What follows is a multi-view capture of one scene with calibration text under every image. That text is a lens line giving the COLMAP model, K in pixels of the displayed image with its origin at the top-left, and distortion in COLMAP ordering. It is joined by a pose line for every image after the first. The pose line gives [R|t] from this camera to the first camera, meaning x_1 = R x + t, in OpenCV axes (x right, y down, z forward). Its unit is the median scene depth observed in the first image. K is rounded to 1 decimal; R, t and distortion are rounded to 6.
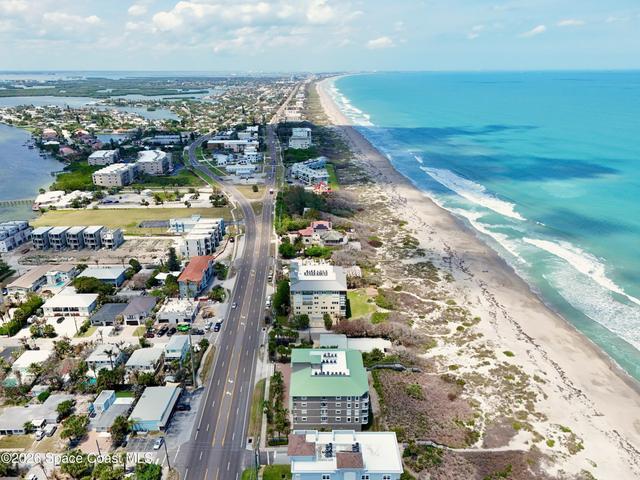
lens RADIAL K [[471.8, 0, 320.0], [0, 471.8, 239.6], [0, 0, 1]] dist [0.071269, -0.063497]
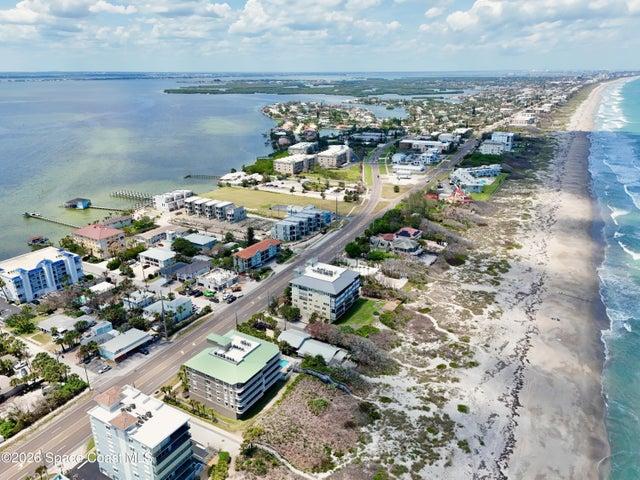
lens RADIAL K [[471.8, 0, 320.2], [0, 471.8, 239.1], [0, 0, 1]] dist [0.071269, -0.063497]
pose [[0.856667, 0.172436, -0.486196, 0.536688], [-0.172669, 0.983963, 0.044737, -0.048805], [0.486113, 0.045626, 0.872704, 0.130173]]
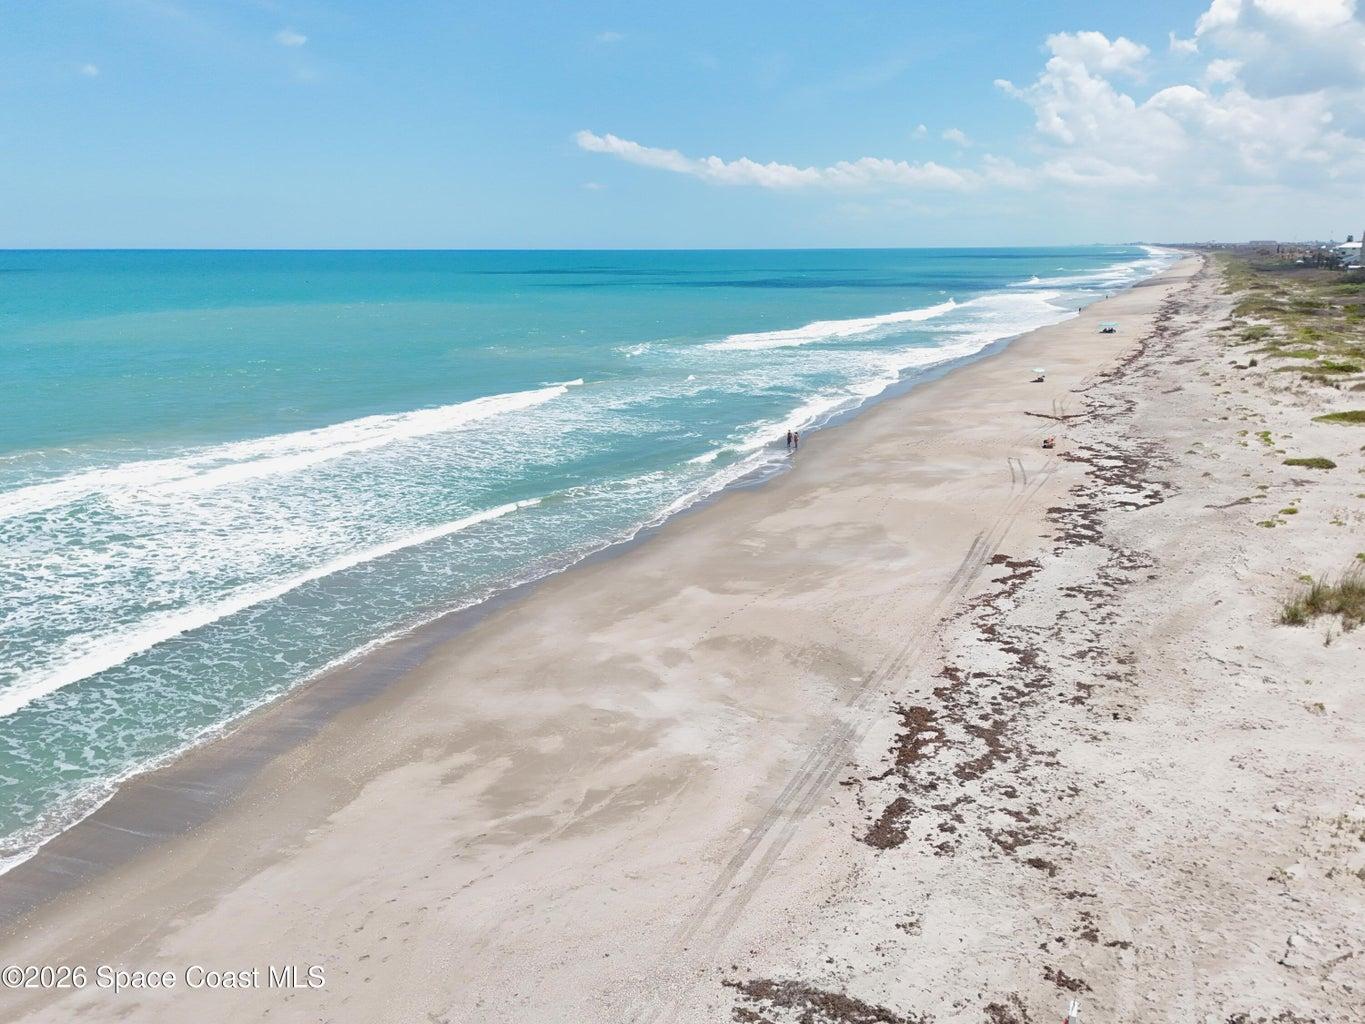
lens RADIAL K [[1006.2, 0, 685.4], [0, 1006.2, 510.9], [0, 0, 1]] dist [0.071269, -0.063497]
pose [[-0.863400, -0.119217, 0.490231, 0.446661], [0.178609, 0.836527, 0.517998, 0.189278], [-0.471846, 0.534800, -0.700964, 0.900092]]
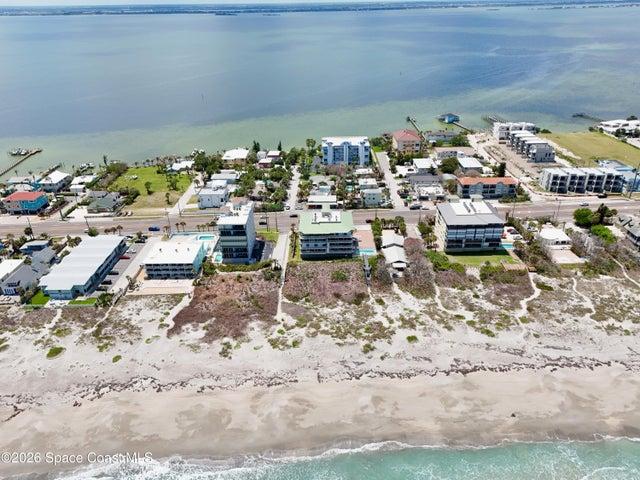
lens RADIAL K [[471.8, 0, 320.4], [0, 471.8, 241.3], [0, 0, 1]] dist [0.071269, -0.063497]
pose [[-0.001959, 0.453771, -0.891116, 1.101430], [-0.324877, 0.842491, 0.429725, -0.239175], [0.945754, 0.290345, 0.145769, 0.654560]]
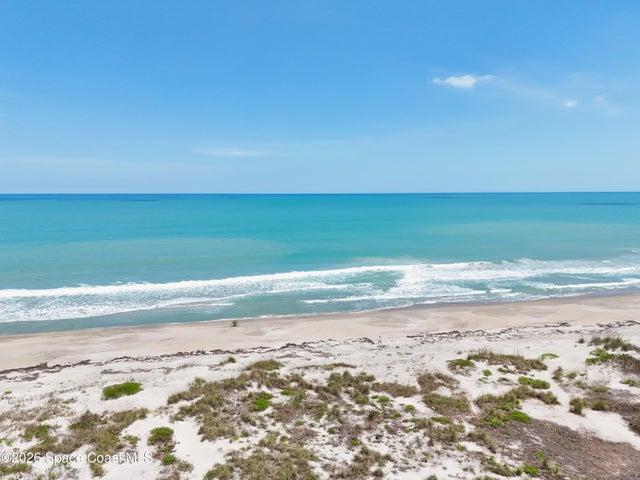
lens RADIAL K [[471.8, 0, 320.8], [0, 471.8, 239.7], [0, 0, 1]] dist [0.071269, -0.063497]
pose [[-0.156591, -0.094564, 0.983126, 0.107827], [0.339683, 0.929527, 0.143512, 0.155936], [-0.927413, 0.356423, -0.113434, 0.890446]]
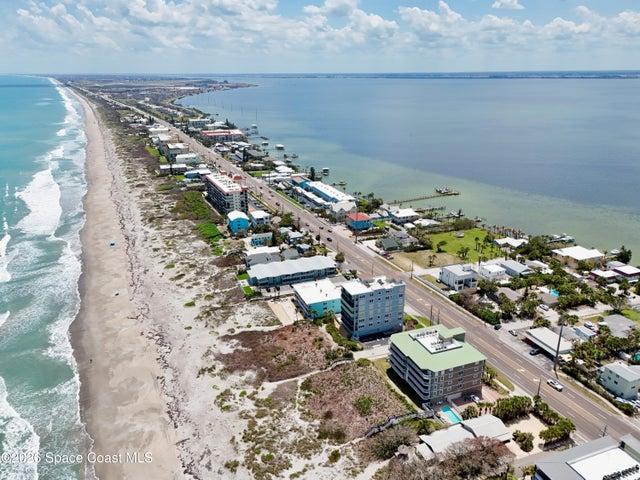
lens RADIAL K [[471.8, 0, 320.9], [0, 471.8, 240.5], [0, 0, 1]] dist [0.071269, -0.063497]
pose [[-0.931576, 0.129431, -0.339727, 0.497187], [-0.115849, 0.780073, 0.614869, -0.460430], [0.344595, 0.612155, -0.711703, 1.273363]]
